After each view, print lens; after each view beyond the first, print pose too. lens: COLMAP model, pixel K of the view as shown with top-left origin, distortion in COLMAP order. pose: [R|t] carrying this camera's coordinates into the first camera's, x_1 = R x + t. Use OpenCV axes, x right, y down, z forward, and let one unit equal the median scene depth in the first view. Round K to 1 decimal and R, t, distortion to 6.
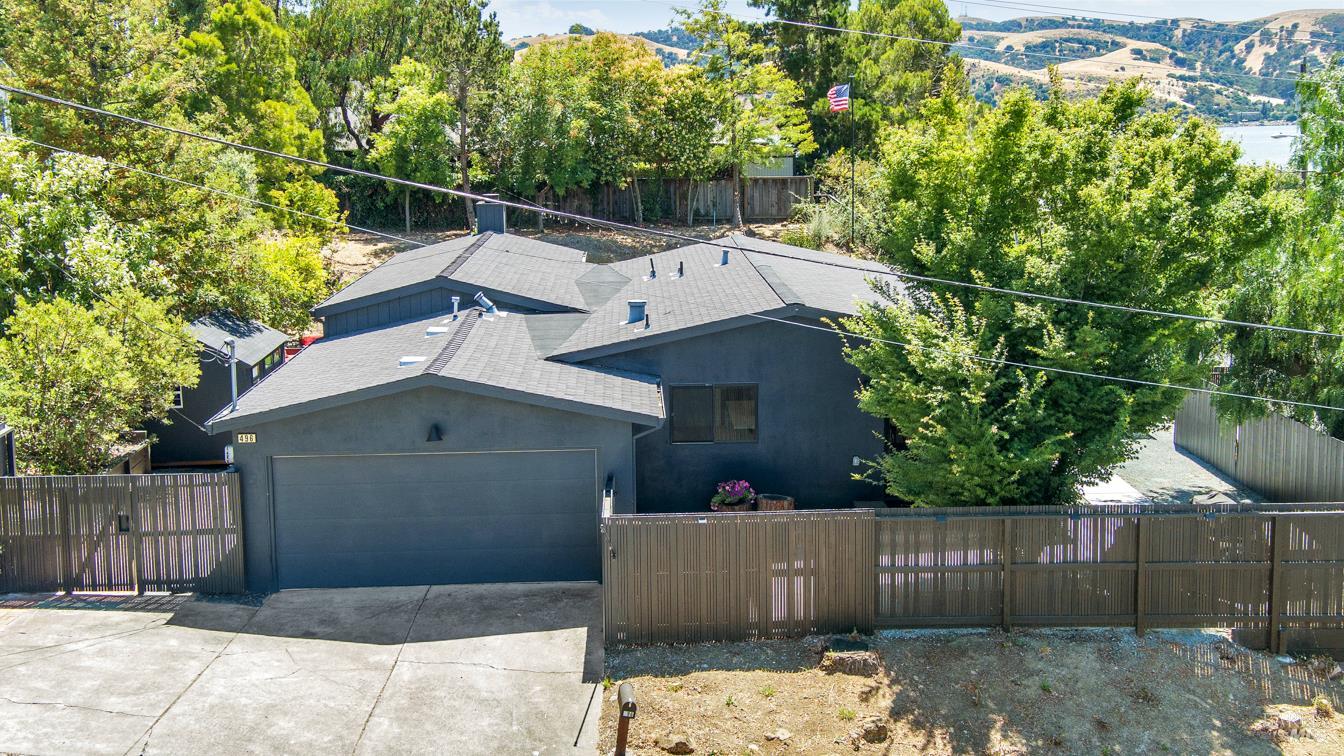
lens RADIAL K [[1534.2, 0, 672.5], [0, 1534.2, 386.7], [0, 0, 1]] dist [0.163763, 0.000000]
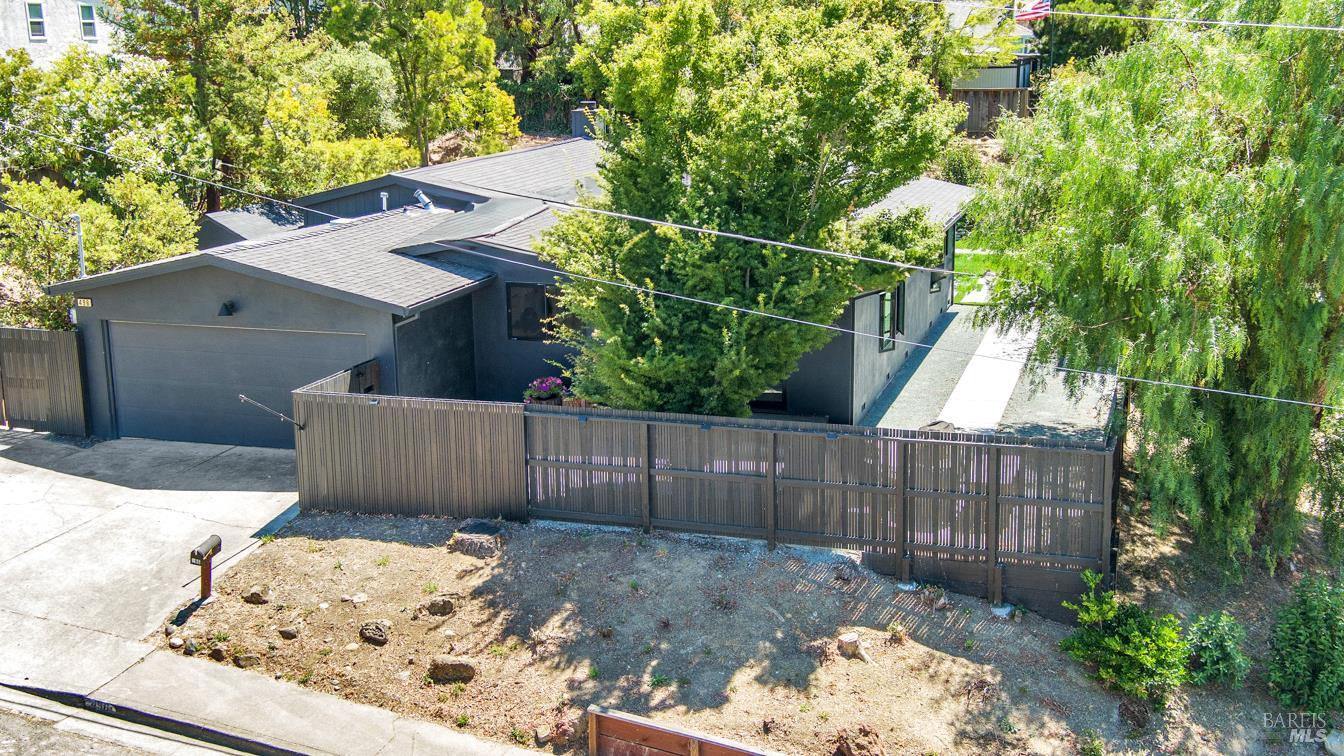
lens RADIAL K [[1534.2, 0, 679.1], [0, 1534.2, 375.4], [0, 0, 1]] dist [0.163763, 0.000000]
pose [[0.944253, 0.074611, -0.320656, 0.554962], [-0.059166, 0.996582, 0.057657, -0.006766], [0.323861, -0.035470, 0.945439, 0.043425]]
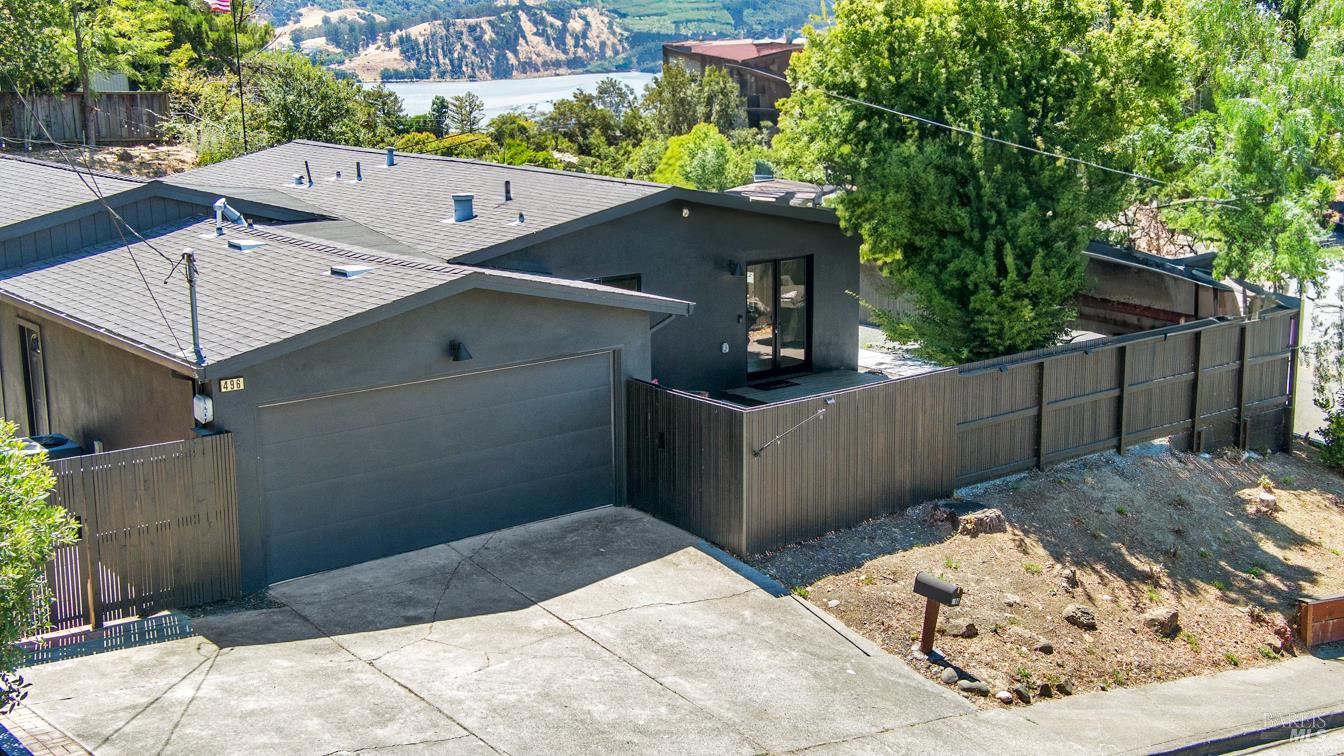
lens RADIAL K [[1534.2, 0, 665.9], [0, 1534.2, 372.7], [0, 0, 1]] dist [0.163763, 0.000000]
pose [[0.805721, -0.118569, 0.580306, -0.570753], [0.107444, 0.992762, 0.053663, 0.011162], [-0.582468, 0.019113, 0.812629, 0.309131]]
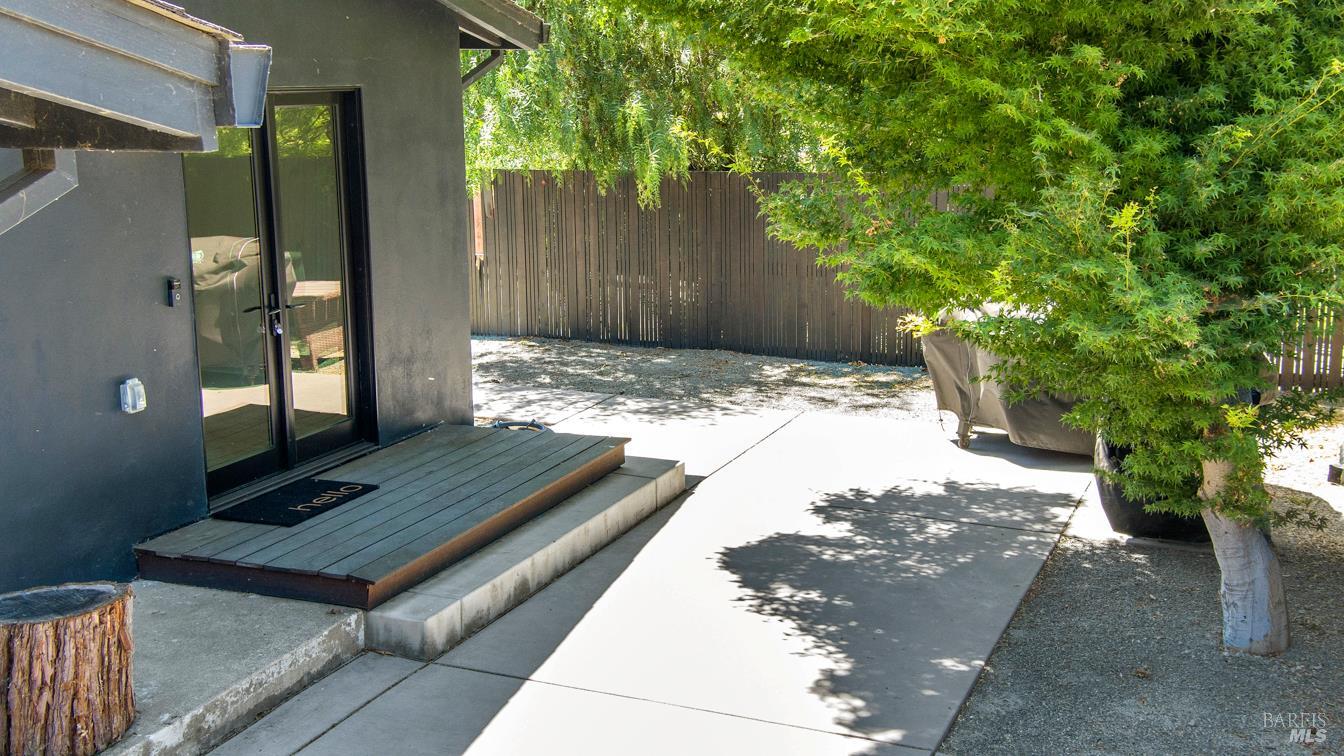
lens RADIAL K [[1534.2, 0, 671.7], [0, 1534.2, 377.5], [0, 0, 1]] dist [0.163763, 0.000000]
pose [[0.416058, -0.166810, 0.893907, -0.231305], [0.165012, 0.980560, 0.106177, 0.031793], [-0.894241, 0.103330, 0.435496, 0.800370]]
